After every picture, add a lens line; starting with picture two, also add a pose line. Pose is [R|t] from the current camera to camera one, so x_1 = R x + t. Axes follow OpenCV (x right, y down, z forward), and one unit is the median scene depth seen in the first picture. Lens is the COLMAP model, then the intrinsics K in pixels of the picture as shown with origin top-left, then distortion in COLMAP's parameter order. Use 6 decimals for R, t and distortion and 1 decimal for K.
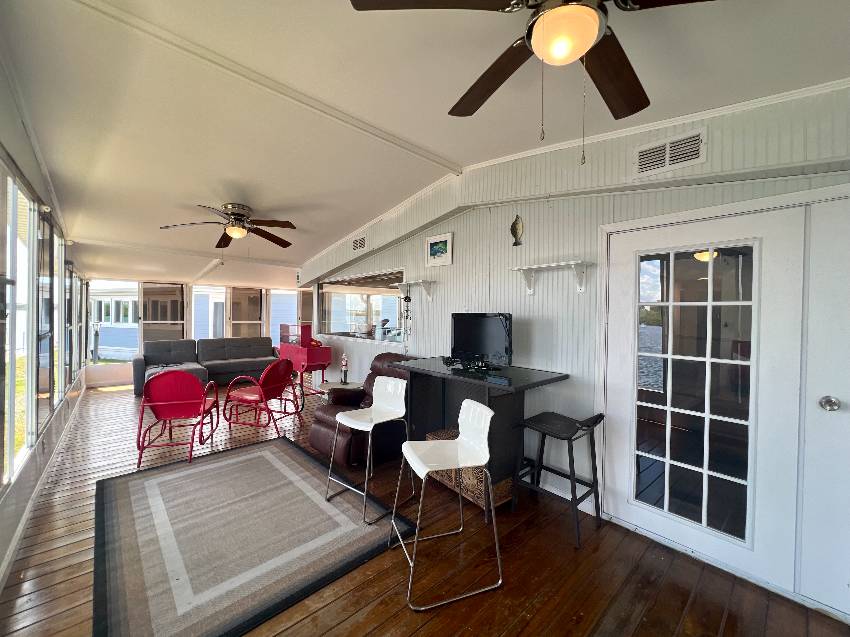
lens RADIAL K [[342.7, 0, 425.0], [0, 342.7, 318.5], [0, 0, 1]] dist [0.015484, 0.000055]
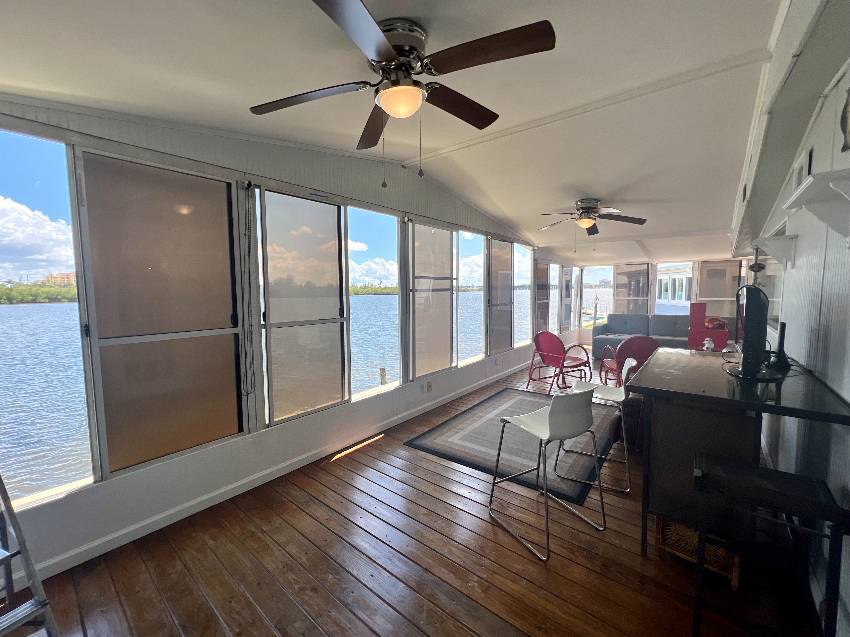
lens RADIAL K [[342.7, 0, 425.0], [0, 342.7, 318.5], [0, 0, 1]] dist [0.015484, 0.000055]
pose [[0.179389, 0.069506, -0.981320, 0.675289], [-0.001302, 0.997517, 0.070416, -0.003903], [0.983777, -0.011354, 0.179034, 0.291009]]
